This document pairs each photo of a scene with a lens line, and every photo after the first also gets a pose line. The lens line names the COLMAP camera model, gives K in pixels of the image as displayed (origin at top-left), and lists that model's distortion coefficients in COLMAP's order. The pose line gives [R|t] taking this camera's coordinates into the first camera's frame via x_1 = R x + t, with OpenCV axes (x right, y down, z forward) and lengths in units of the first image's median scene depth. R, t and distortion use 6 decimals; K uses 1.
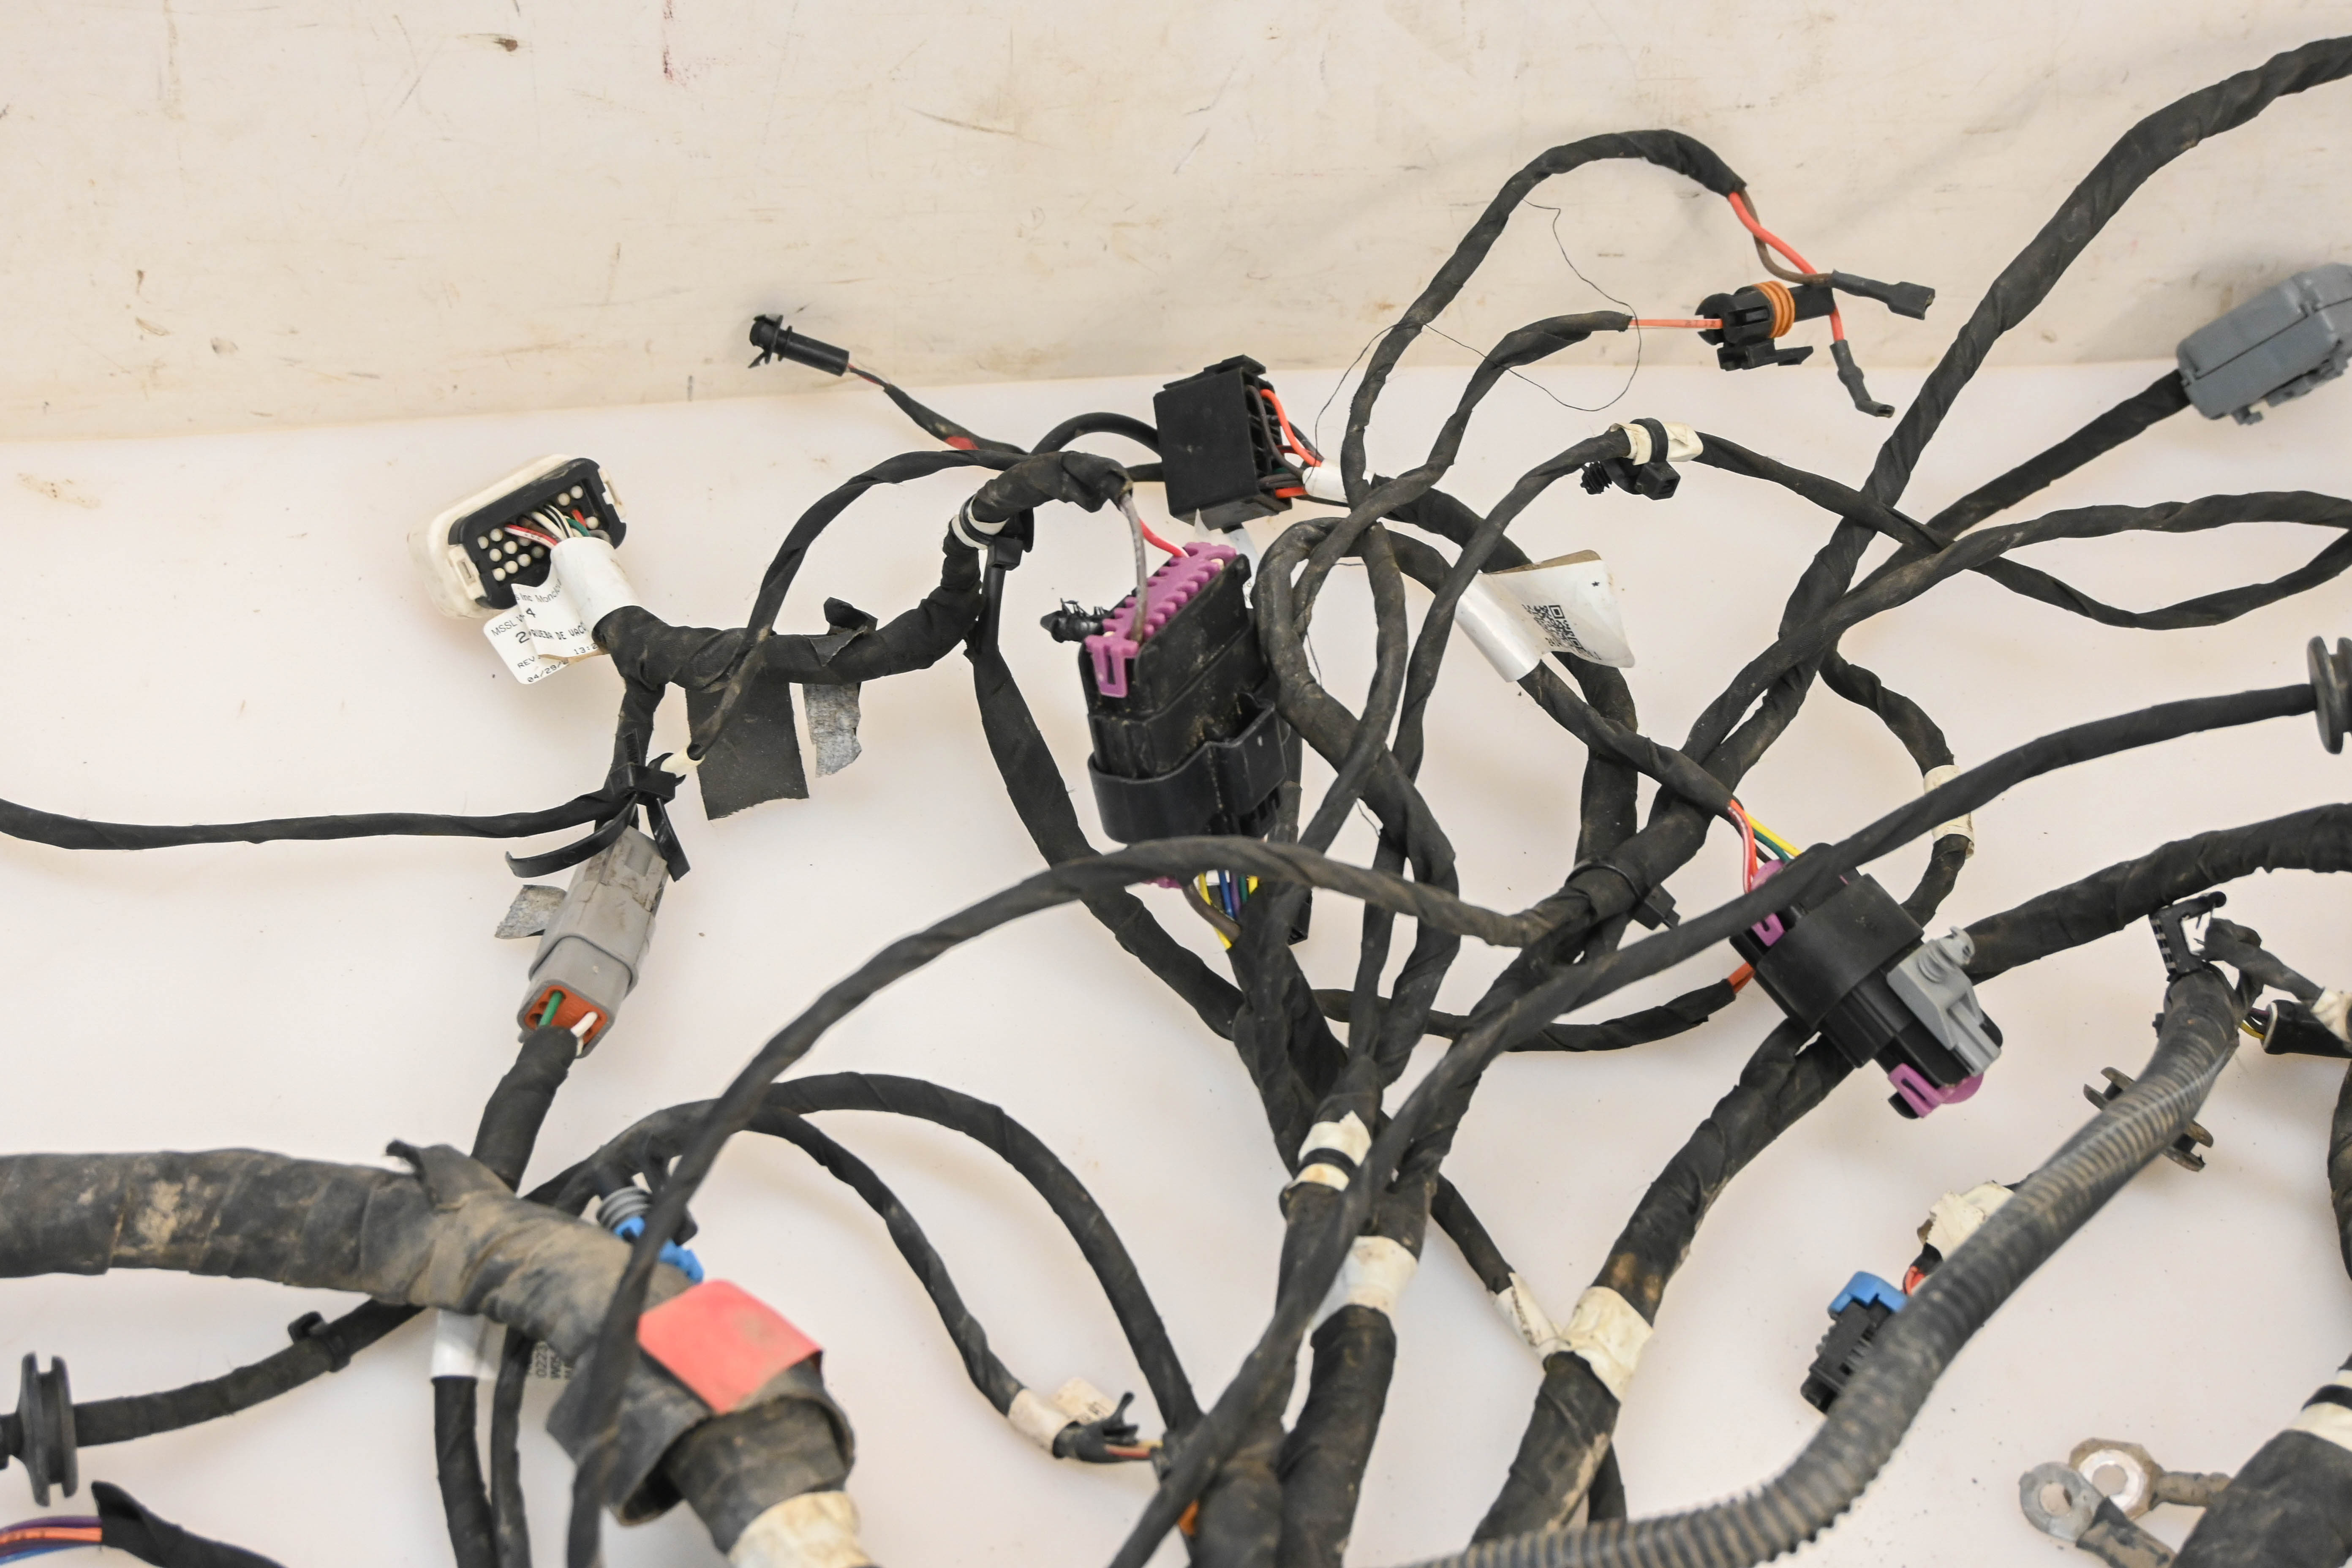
lens RADIAL K [[3871.6, 0, 1176.0], [0, 3871.6, 784.0], [0, 0, 1]] dist [-0.003167, 0.274304]
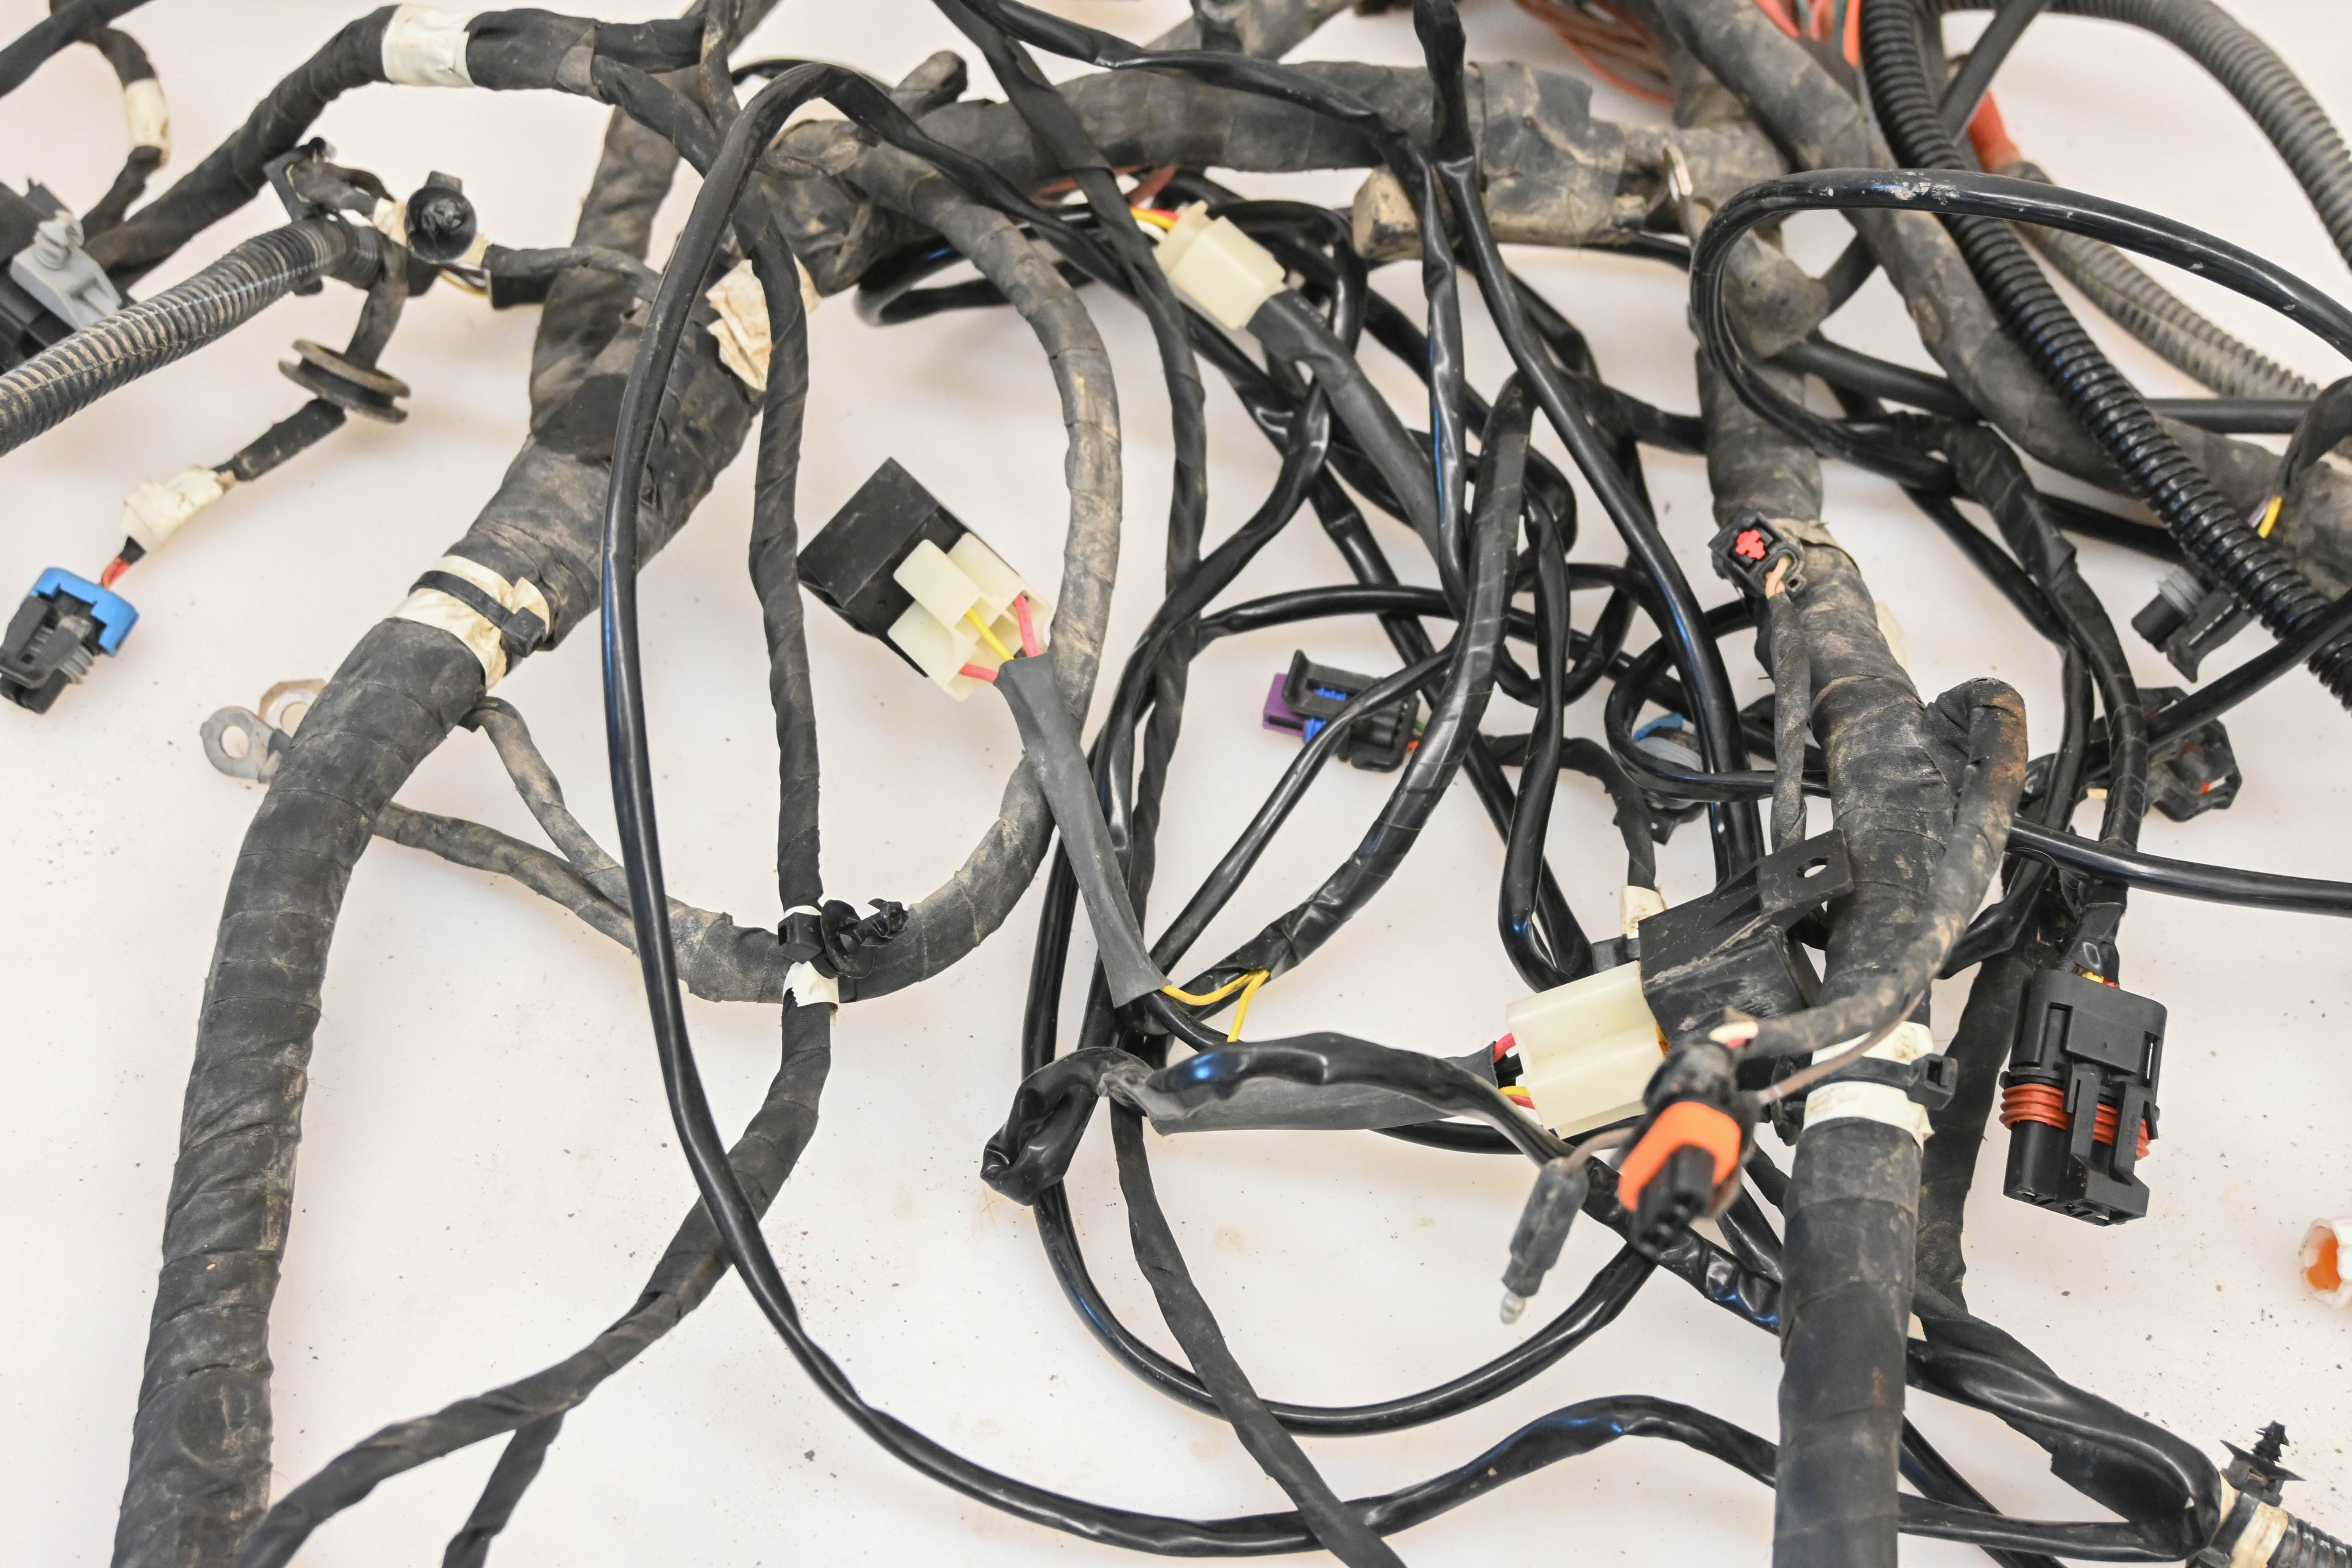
lens RADIAL K [[3871.6, 0, 1176.0], [0, 3871.6, 784.0], [0, 0, 1]] dist [-0.003167, 0.274304]
pose [[0.973795, -0.178627, 0.140769, 0.324952], [0.166309, 0.981489, 0.094980, 0.139991], [-0.155129, -0.069080, 0.985476, -0.052854]]
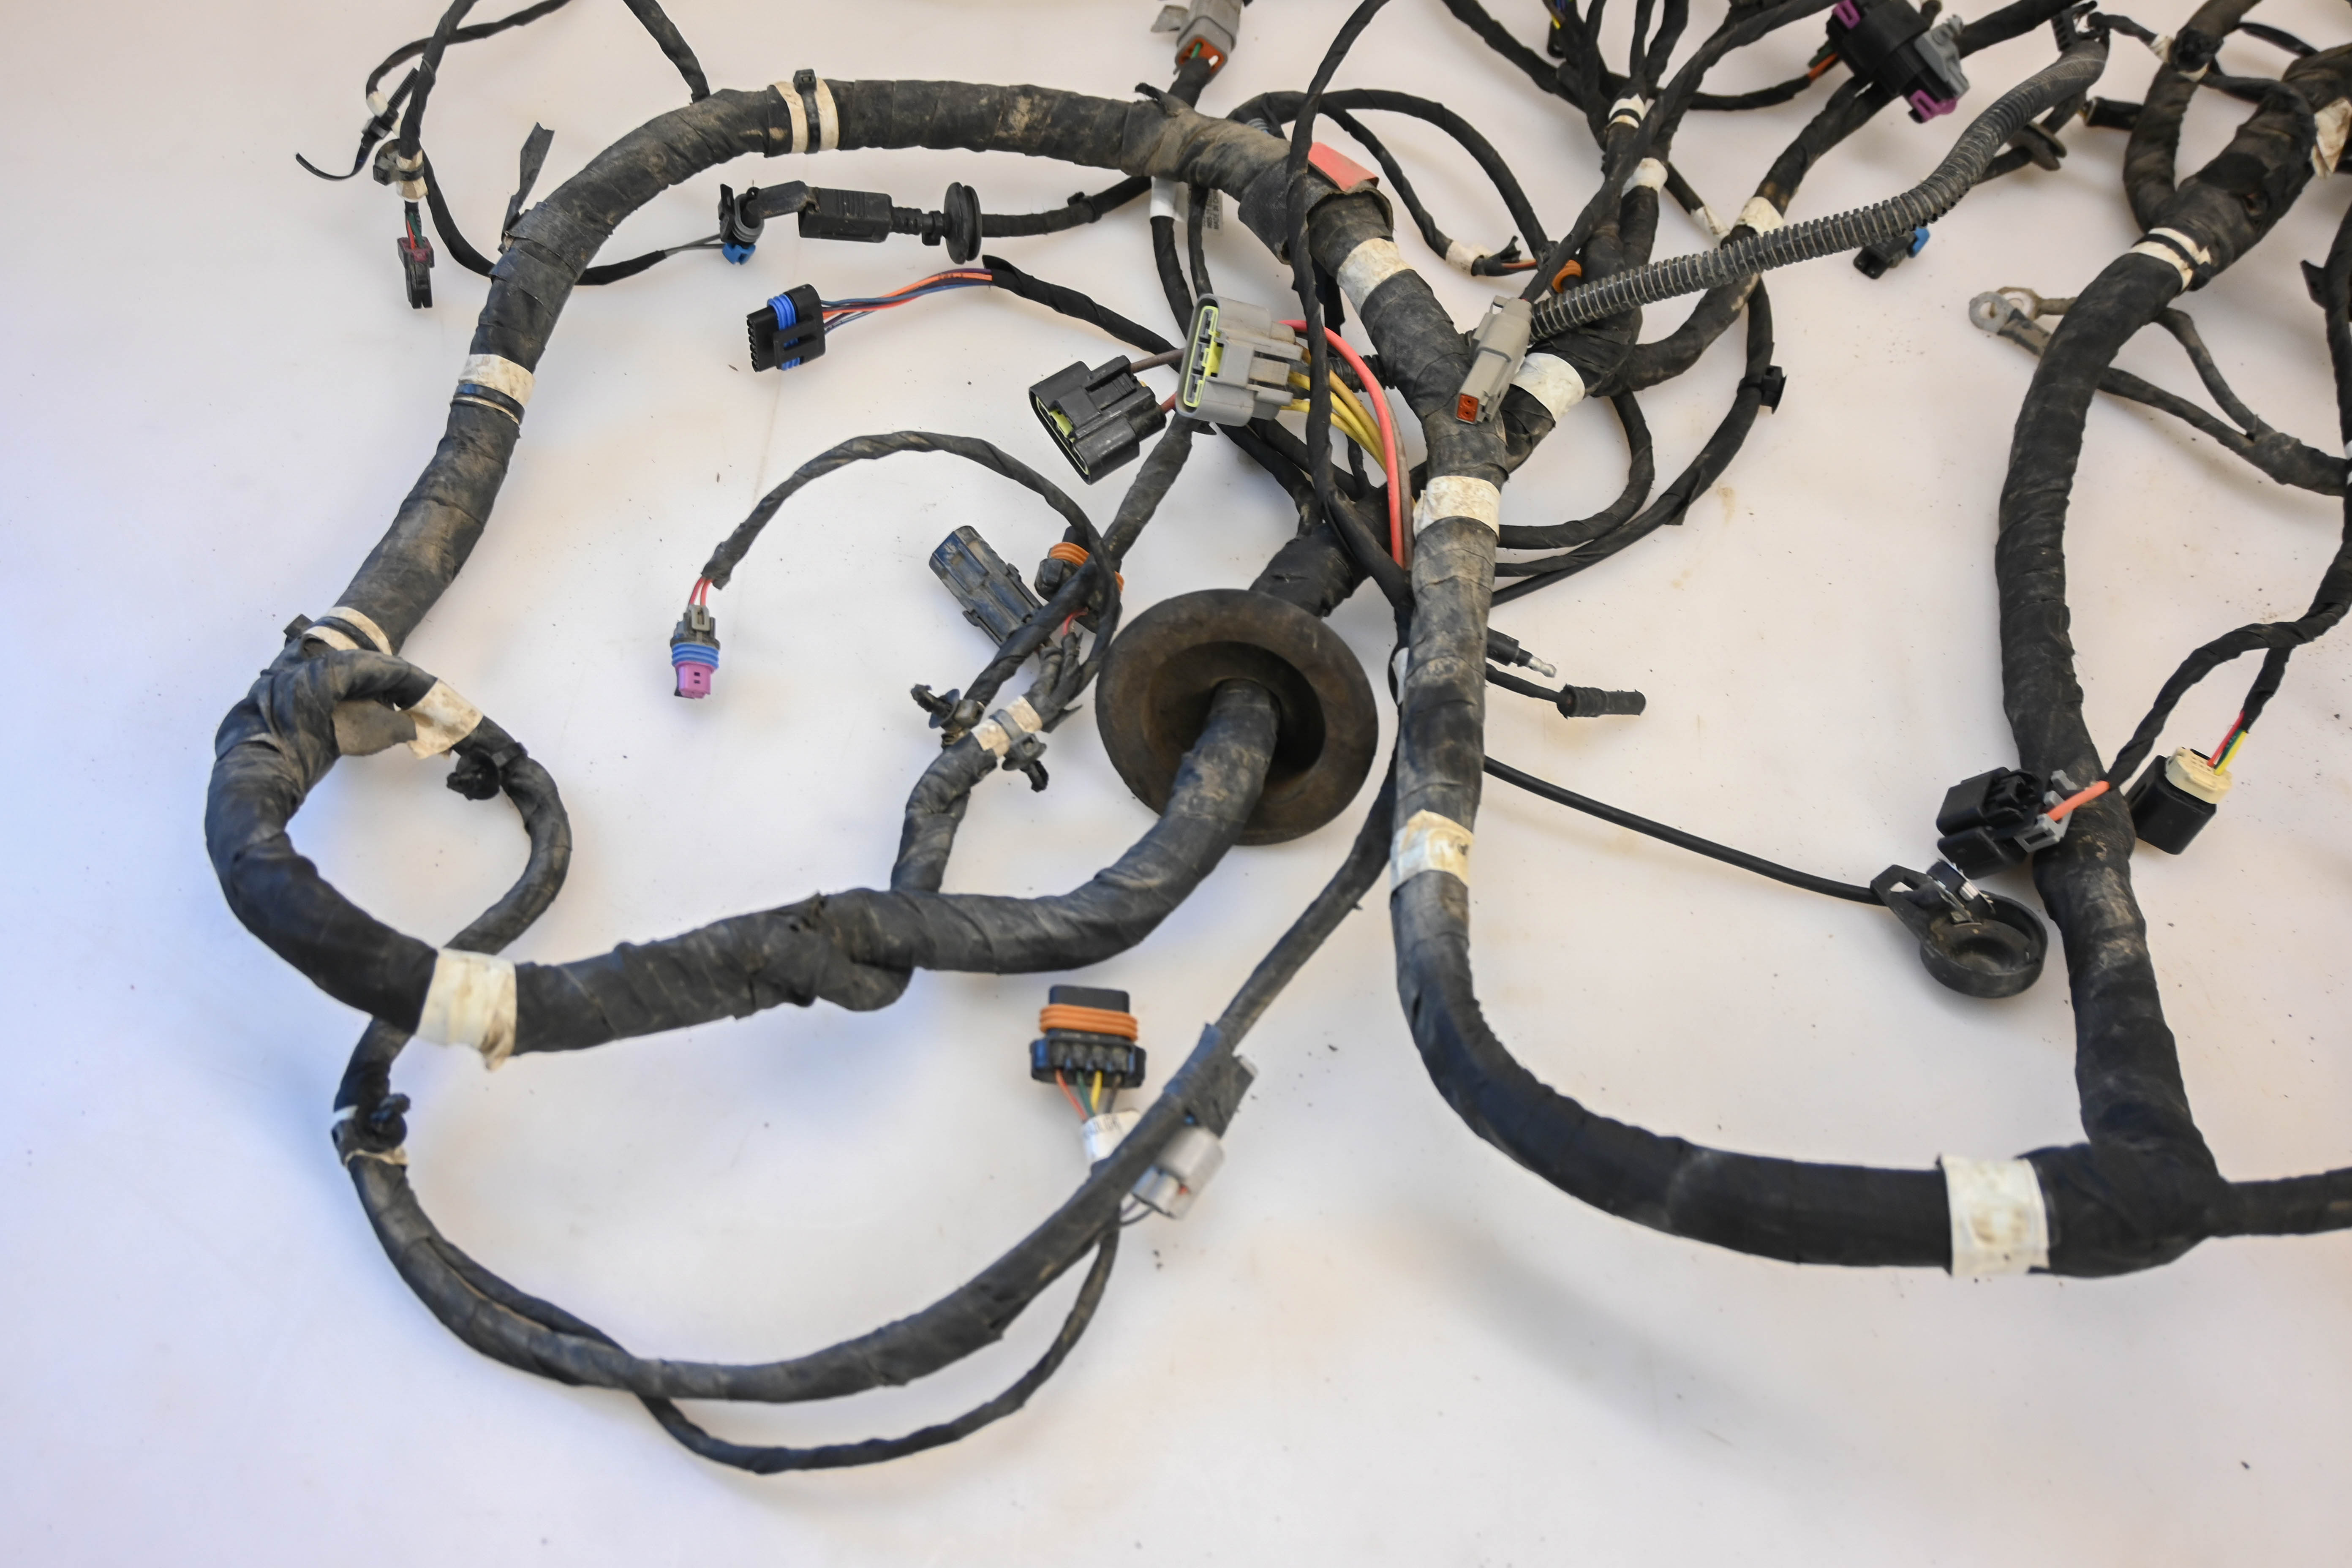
lens RADIAL K [[2197.7, 0, 1176.0], [0, 2197.7, 784.0], [0, 0, 1]] dist [0.004667, -0.018152]
pose [[0.999397, 0.032643, 0.011817, -0.184803], [-0.034103, 0.986810, 0.158252, 0.258809], [-0.006496, -0.158560, 0.987328, -0.119514]]
